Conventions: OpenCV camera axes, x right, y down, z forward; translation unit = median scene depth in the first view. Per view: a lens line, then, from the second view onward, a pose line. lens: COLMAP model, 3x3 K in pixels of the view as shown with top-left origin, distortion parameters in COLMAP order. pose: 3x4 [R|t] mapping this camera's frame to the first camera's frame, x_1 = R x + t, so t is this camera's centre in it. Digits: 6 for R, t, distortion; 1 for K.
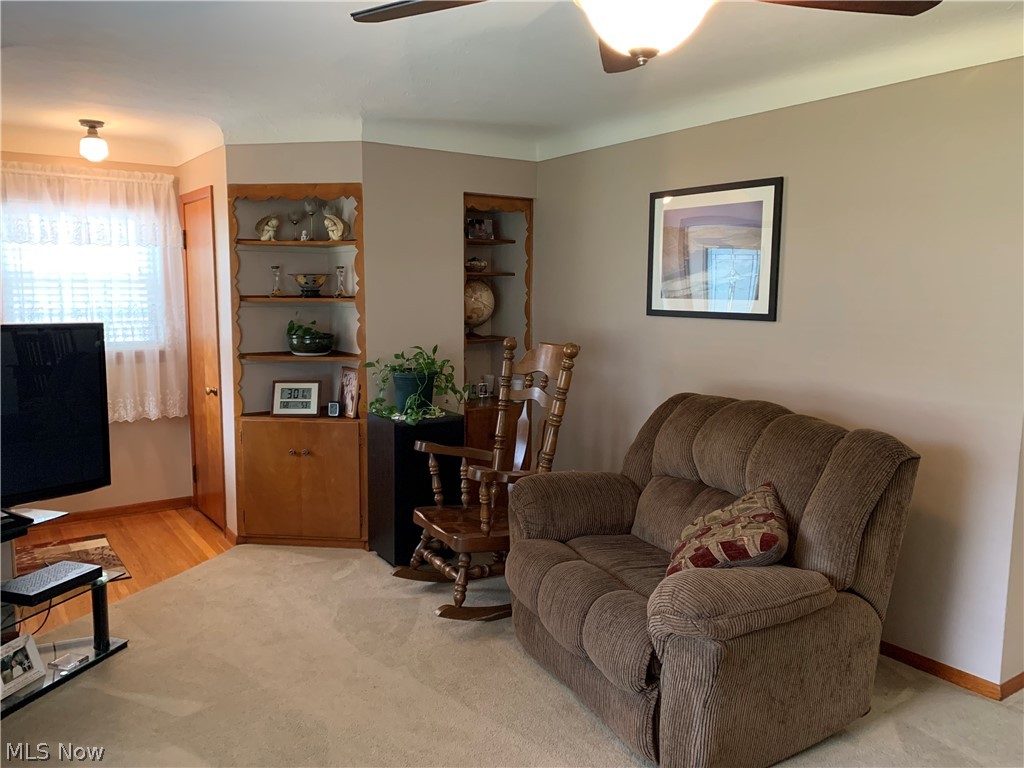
lens RADIAL K [[767.3, 0, 510.8], [0, 767.3, 377.2], [0, 0, 1]] dist [0.079746, -0.109043]
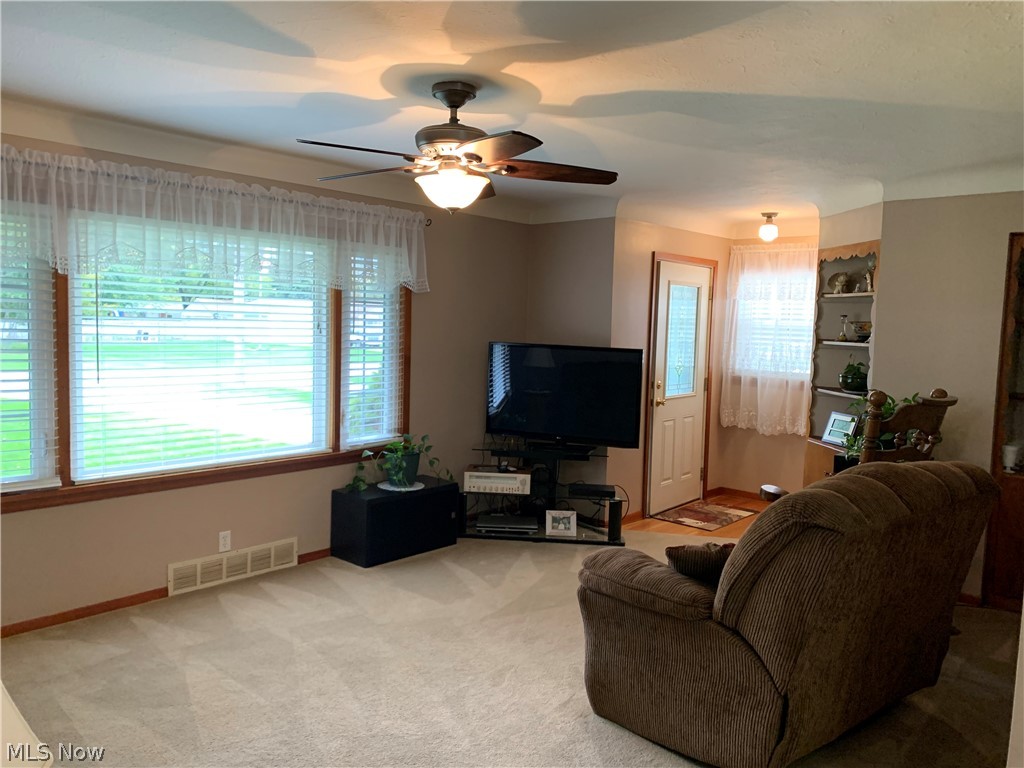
lens RADIAL K [[772.1, 0, 512.0], [0, 772.1, 384.0], [0, 0, 1]] dist [0.017523, 0.003943]
pose [[0.239346, 0.086801, -0.967047, 0.732464], [-0.137810, 0.988949, 0.054658, -0.034821], [0.961105, 0.120186, 0.248663, 0.238088]]
